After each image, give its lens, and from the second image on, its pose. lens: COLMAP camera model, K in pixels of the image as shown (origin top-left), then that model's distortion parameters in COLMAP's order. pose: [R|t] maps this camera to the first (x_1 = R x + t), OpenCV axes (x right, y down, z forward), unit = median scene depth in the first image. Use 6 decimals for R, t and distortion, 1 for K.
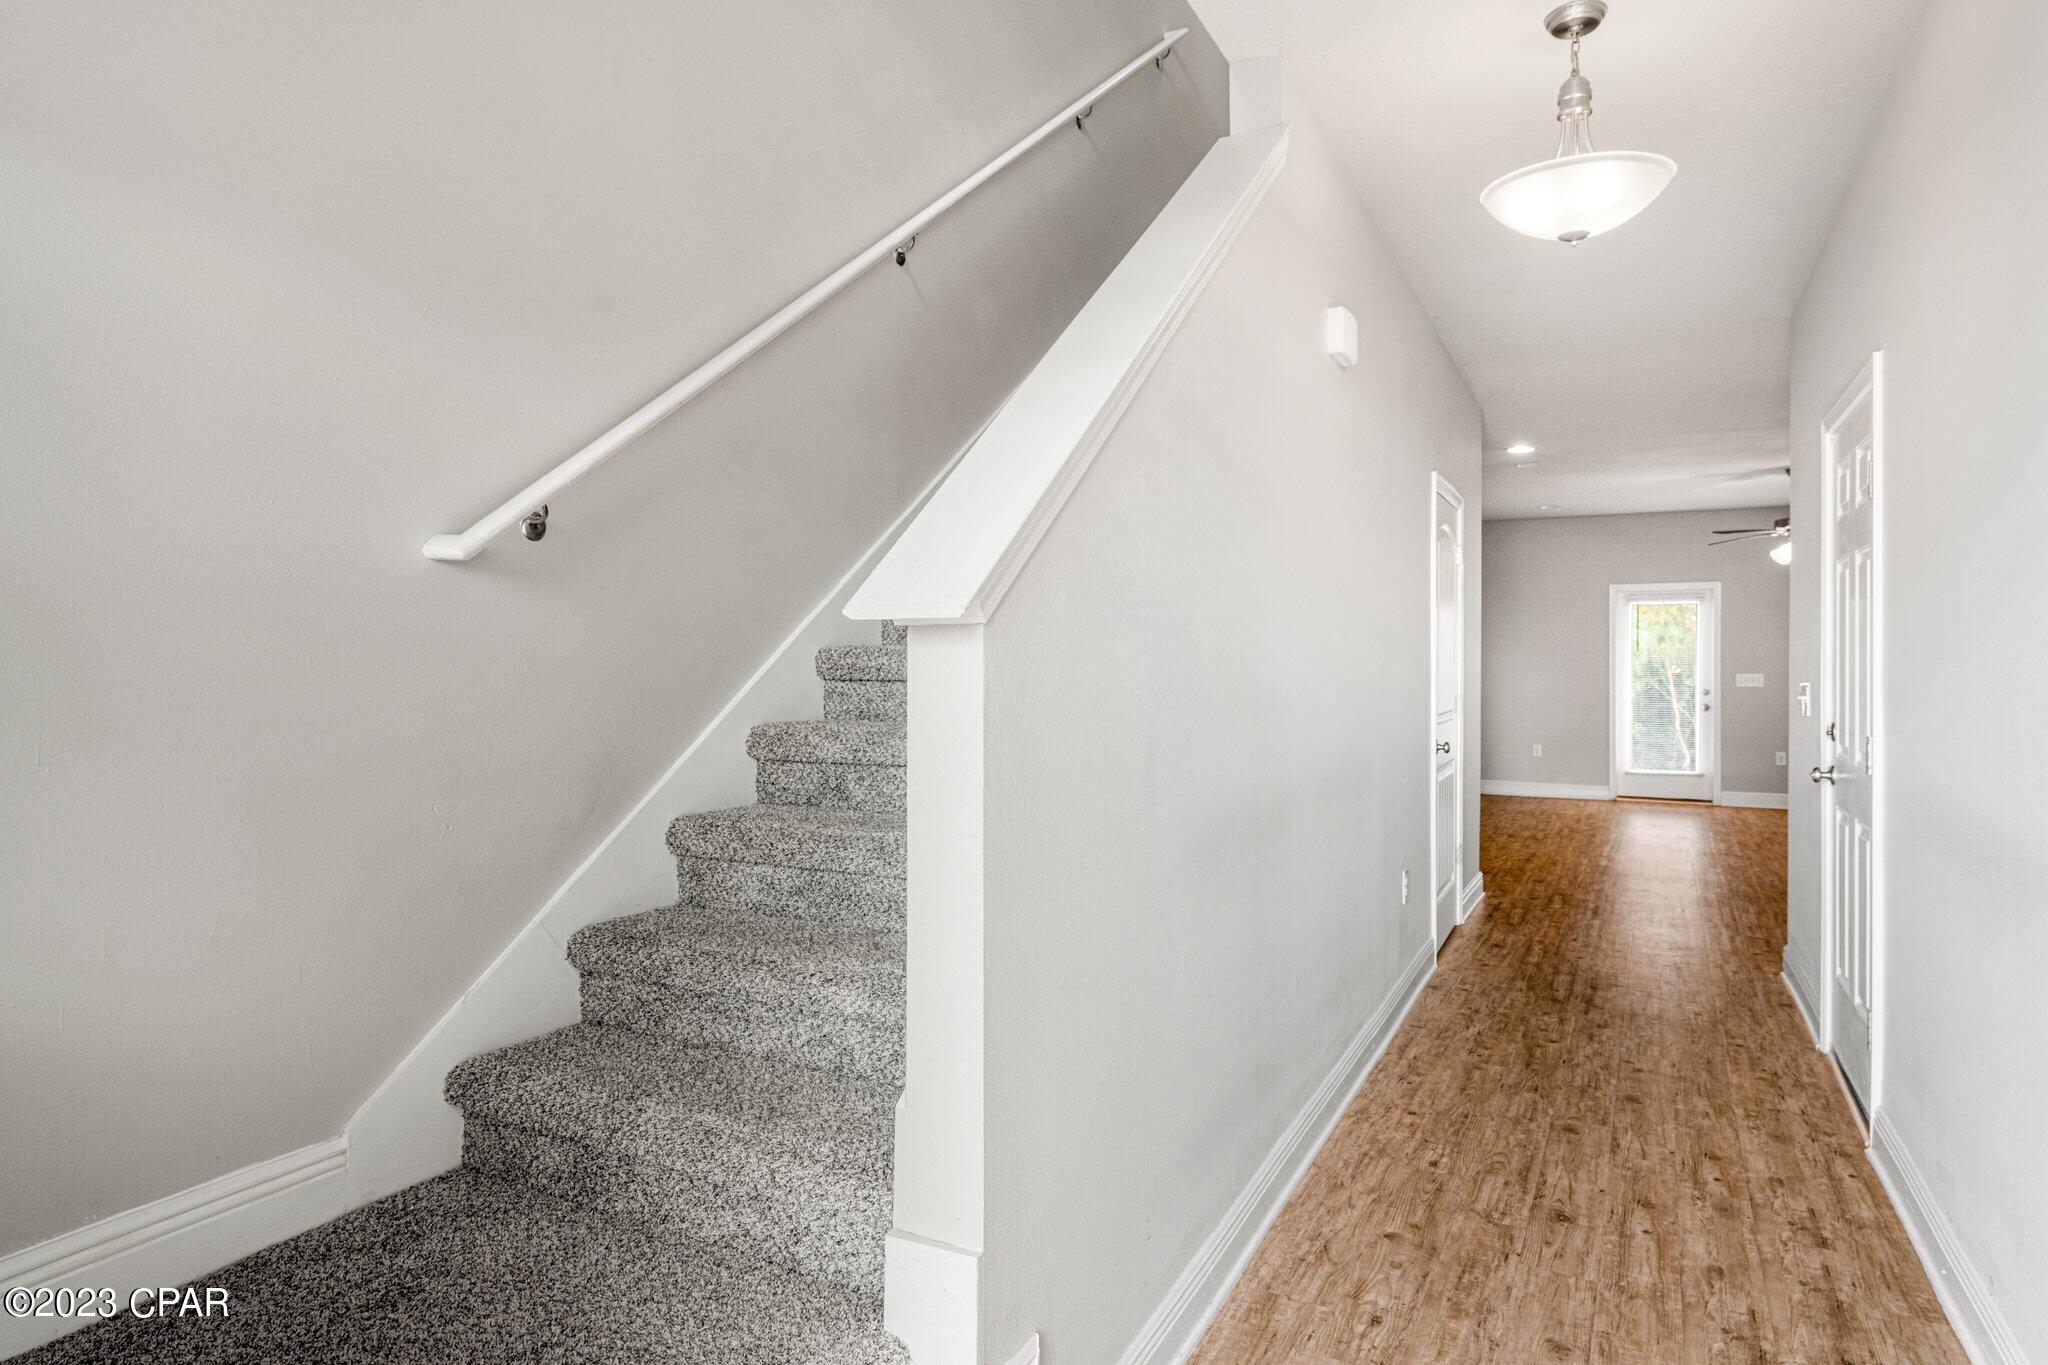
lens RADIAL K [[1171.8, 0, 1003.3], [0, 1171.8, 660.0], [0, 0, 1]] dist [0.003544, -0.000669]
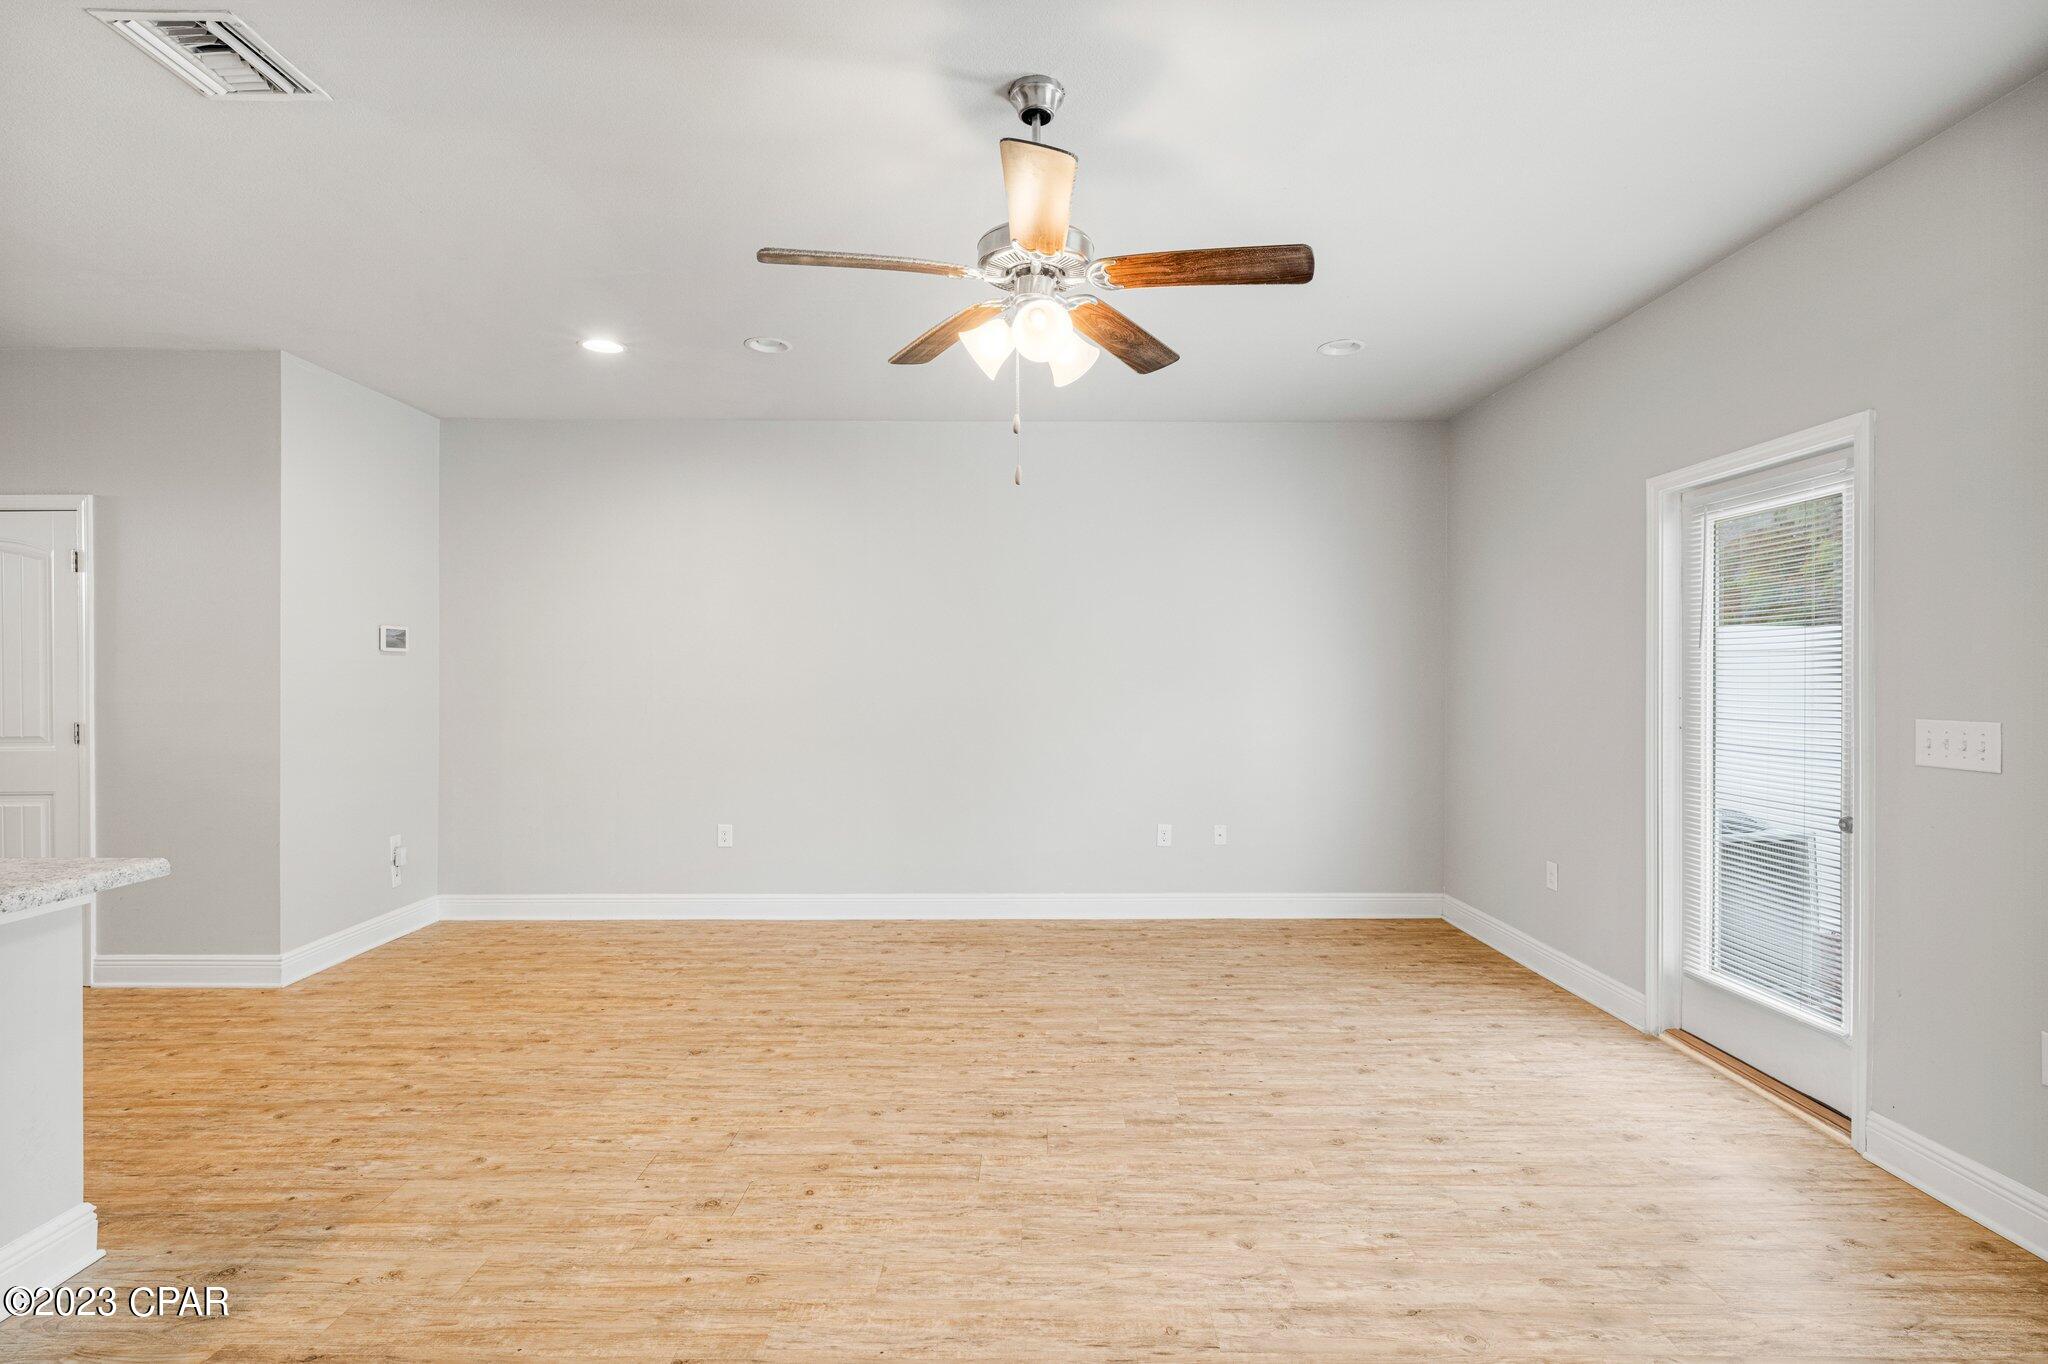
lens RADIAL K [[932.6, 0, 1033.7], [0, 932.6, 678.5], [0, 0, 1]] dist [0.000840, -0.000541]
pose [[0.485132, -0.003525, -0.874434, 0.710678], [0.004814, 0.999987, -0.001360, 0.001284], [0.874427, -0.003550, 0.485143, 0.691935]]
